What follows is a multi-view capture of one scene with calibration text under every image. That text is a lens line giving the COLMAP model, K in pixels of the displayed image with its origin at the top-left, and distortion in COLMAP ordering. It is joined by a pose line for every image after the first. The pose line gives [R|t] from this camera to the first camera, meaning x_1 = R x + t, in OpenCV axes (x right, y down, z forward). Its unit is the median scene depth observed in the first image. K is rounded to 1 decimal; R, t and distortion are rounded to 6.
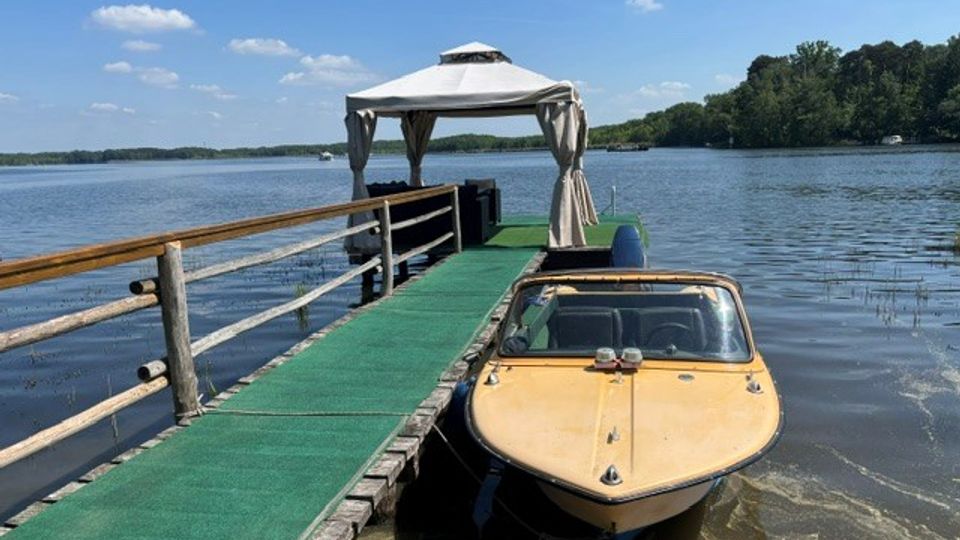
lens RADIAL K [[714.8, 0, 480.0], [0, 714.8, 270.0], [0, 0, 1]] dist [0.050759, -0.036763]
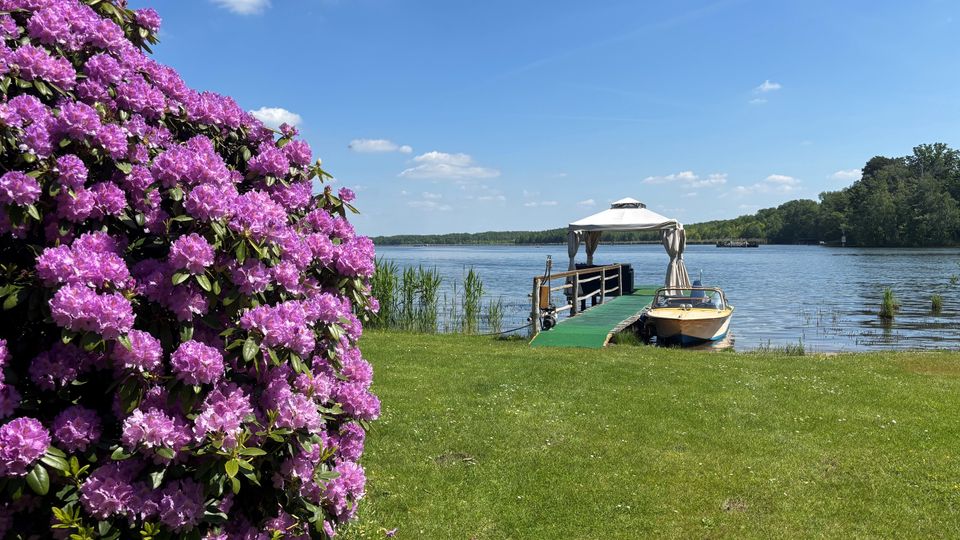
lens RADIAL K [[714.8, 0, 480.0], [0, 714.8, 270.0], [0, 0, 1]] dist [0.050759, -0.036763]
pose [[0.988978, 0.025108, -0.145916, -0.006683], [-0.043227, 0.991543, -0.122371, 0.008657], [0.141610, 0.127329, 0.981700, -0.057195]]
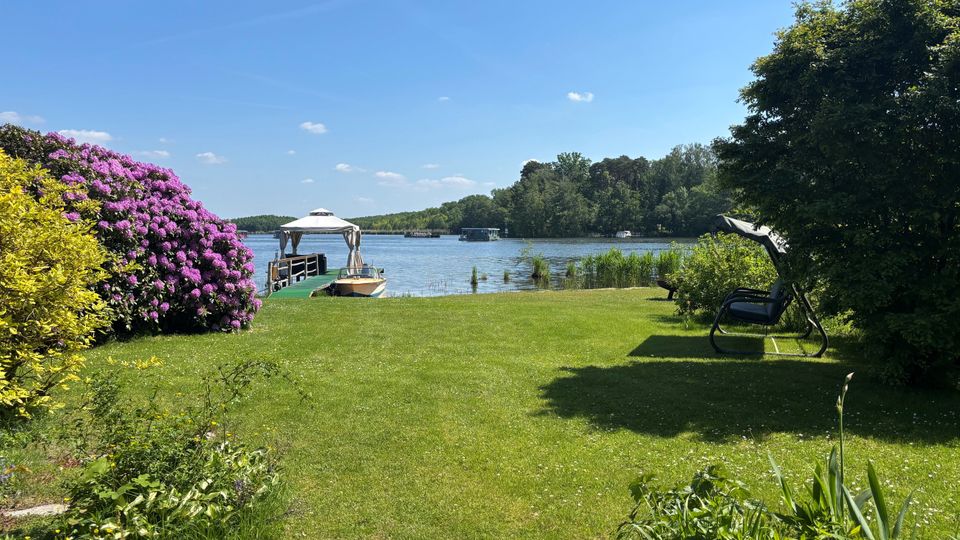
lens RADIAL K [[719.3, 0, 480.0], [0, 719.3, 270.0], [0, 0, 1]] dist [0.076618, -0.103214]
pose [[0.963751, 0.008460, 0.266668, -0.009403], [0.022361, 0.993420, -0.112328, 0.016040], [-0.265863, 0.114219, 0.957220, -0.111332]]
